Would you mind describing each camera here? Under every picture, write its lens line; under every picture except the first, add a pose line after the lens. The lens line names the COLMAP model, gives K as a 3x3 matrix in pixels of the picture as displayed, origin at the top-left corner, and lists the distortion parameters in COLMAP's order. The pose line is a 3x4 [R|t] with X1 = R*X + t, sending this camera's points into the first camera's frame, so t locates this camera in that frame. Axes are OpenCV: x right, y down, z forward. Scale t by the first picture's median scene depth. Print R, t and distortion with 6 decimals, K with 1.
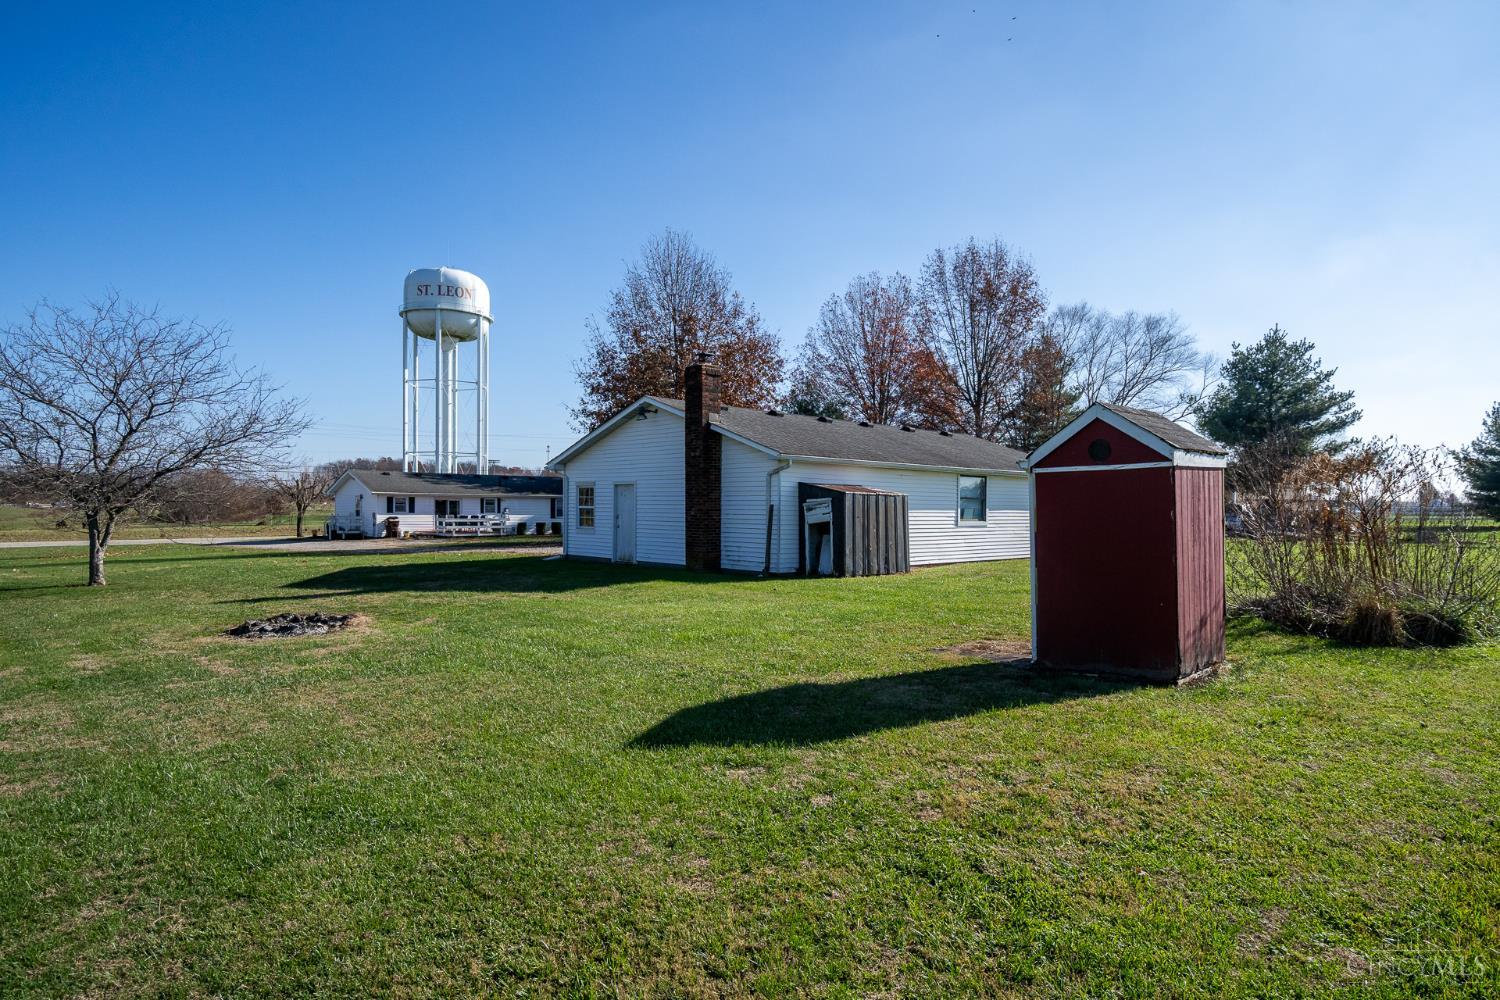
lens RADIAL K [[853.2, 0, 752.0], [0, 853.2, 516.0], [0, 0, 1]] dist [0.004032, 0.000331]
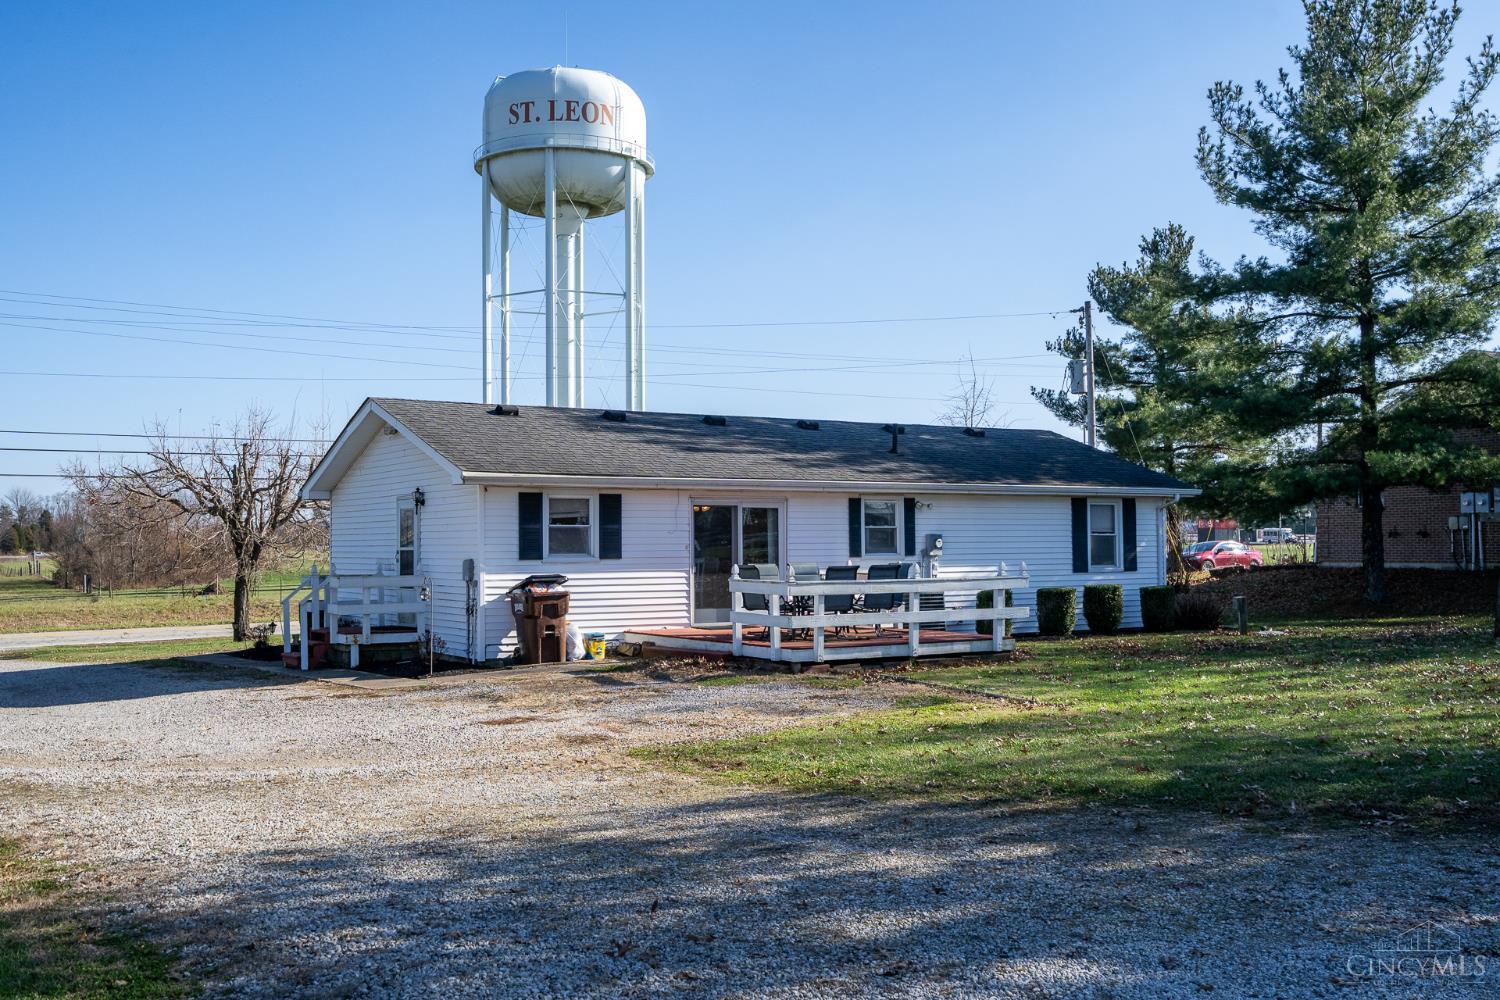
lens RADIAL K [[1507.1, 0, 750.3], [0, 1507.1, 497.1], [0, 0, 1]] dist [-0.027143, 0.000000]
pose [[0.979388, -0.024195, -0.200534, -0.239522], [0.015399, 0.998854, -0.045309, -0.000809], [0.201401, 0.041287, 0.978638, 0.513744]]
